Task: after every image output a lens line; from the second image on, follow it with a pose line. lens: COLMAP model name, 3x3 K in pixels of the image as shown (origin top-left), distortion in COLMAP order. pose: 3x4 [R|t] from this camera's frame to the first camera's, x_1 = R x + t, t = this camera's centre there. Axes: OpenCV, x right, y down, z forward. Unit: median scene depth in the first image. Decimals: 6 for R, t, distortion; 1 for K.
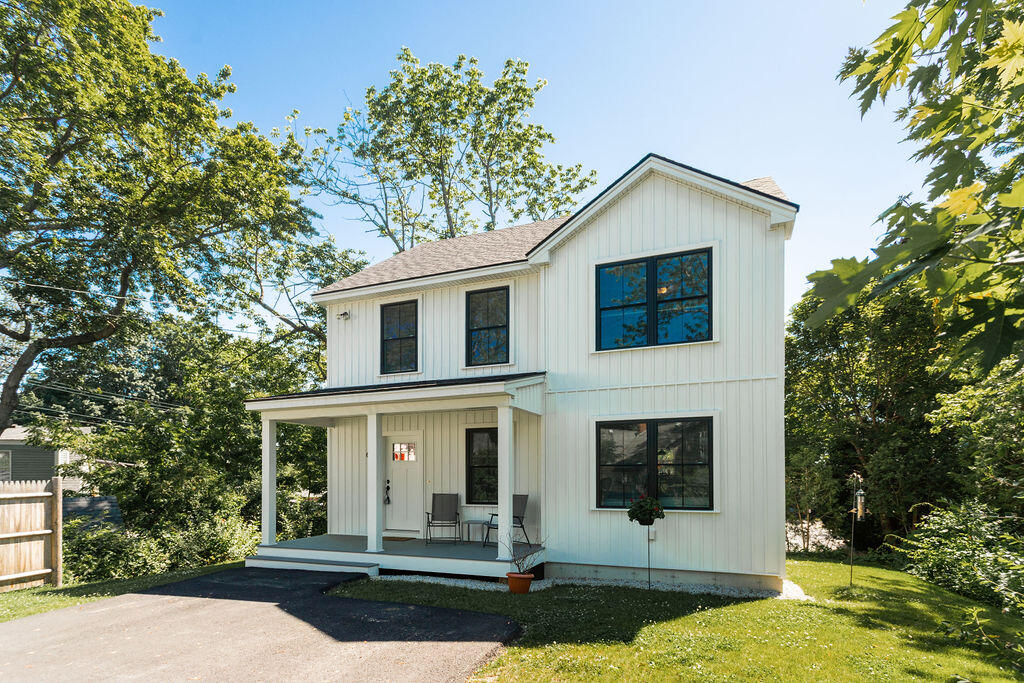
lens RADIAL K [[562.5, 0, 412.7], [0, 562.5, 477.9], [0, 0, 1]] dist [0.000904, -0.000462]
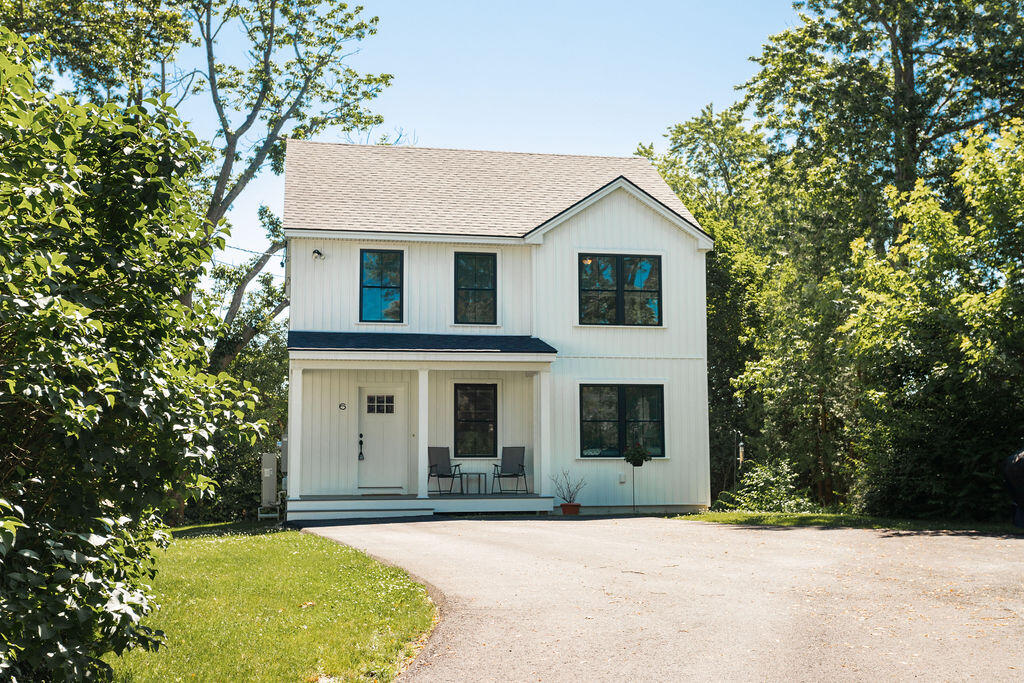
lens RADIAL K [[1208.6, 0, 481.5], [0, 1208.6, 321.0], [0, 0, 1]] dist [-0.011429, 0.000000]
pose [[0.816653, 0.064378, 0.573527, -1.171393], [0.000032, 0.993754, -0.111594, 0.046564], [-0.577129, 0.091152, 0.811550, -0.853105]]
